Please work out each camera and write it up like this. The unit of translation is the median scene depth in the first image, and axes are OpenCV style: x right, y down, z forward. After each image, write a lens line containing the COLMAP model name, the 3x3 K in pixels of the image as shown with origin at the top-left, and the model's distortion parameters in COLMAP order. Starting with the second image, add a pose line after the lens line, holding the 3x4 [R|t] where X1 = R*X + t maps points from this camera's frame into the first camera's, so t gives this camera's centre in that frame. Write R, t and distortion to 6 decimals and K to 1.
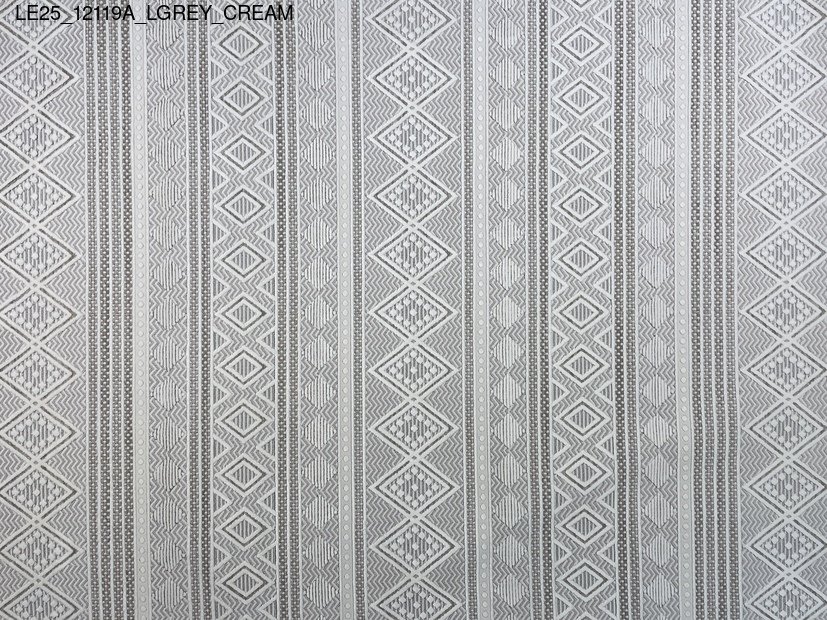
lens RADIAL K [[614.6, 0, 415.2], [0, 614.6, 312.5], [0, 0, 1]] dist [0.034445, -0.038821]
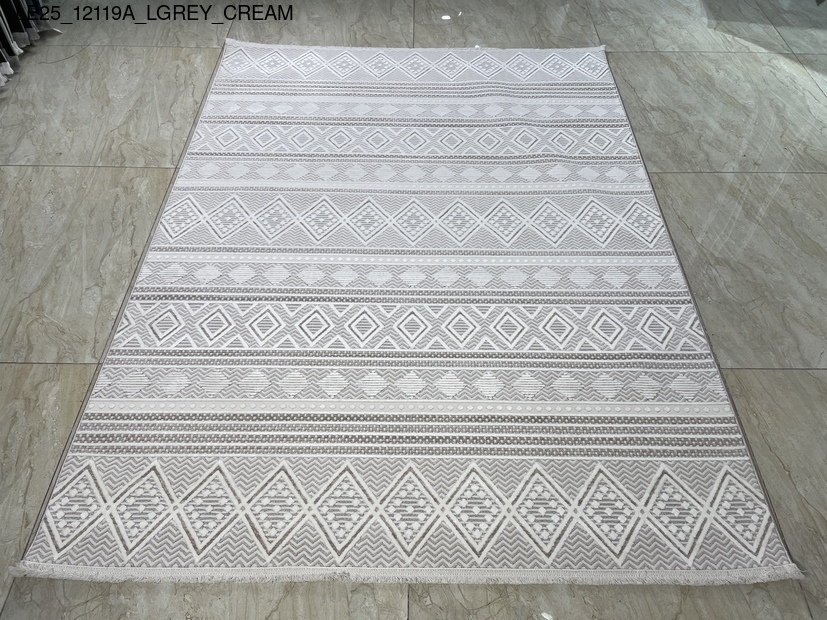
lens RADIAL K [[614.6, 0, 413.0], [0, 614.6, 311.8], [0, 0, 1]] dist [0.034445, -0.038821]
pose [[0.014690, -0.780532, 0.624944, -0.940555], [0.999841, 0.017800, -0.001272, 0.004517], [-0.010131, 0.624863, 0.780669, 0.128678]]
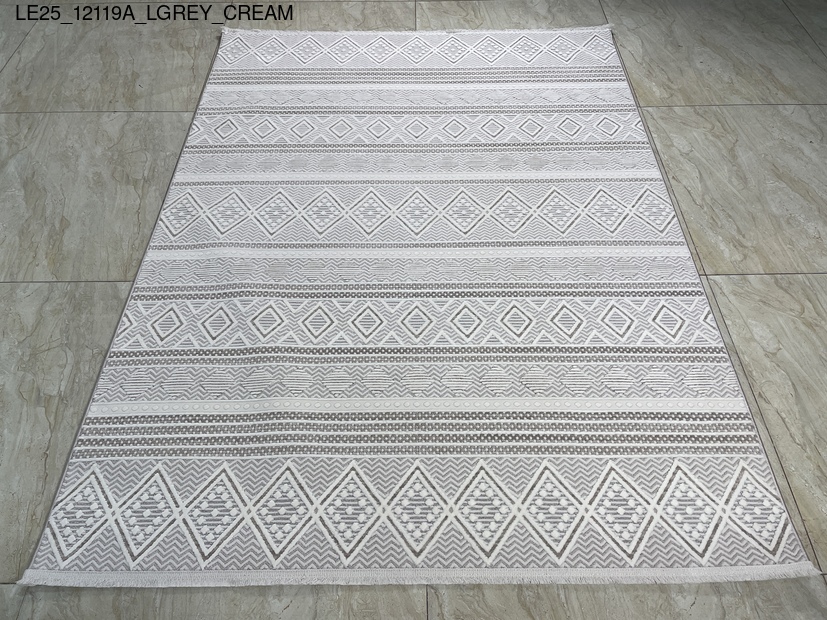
lens RADIAL K [[614.6, 0, 421.9], [0, 614.6, 310.3], [0, 0, 1]] dist [0.034445, -0.038821]
pose [[0.002722, 0.787131, -0.616780, 0.914574], [-0.999937, 0.008845, 0.006875, -0.016797], [0.010867, 0.616722, 0.787106, 0.146518]]
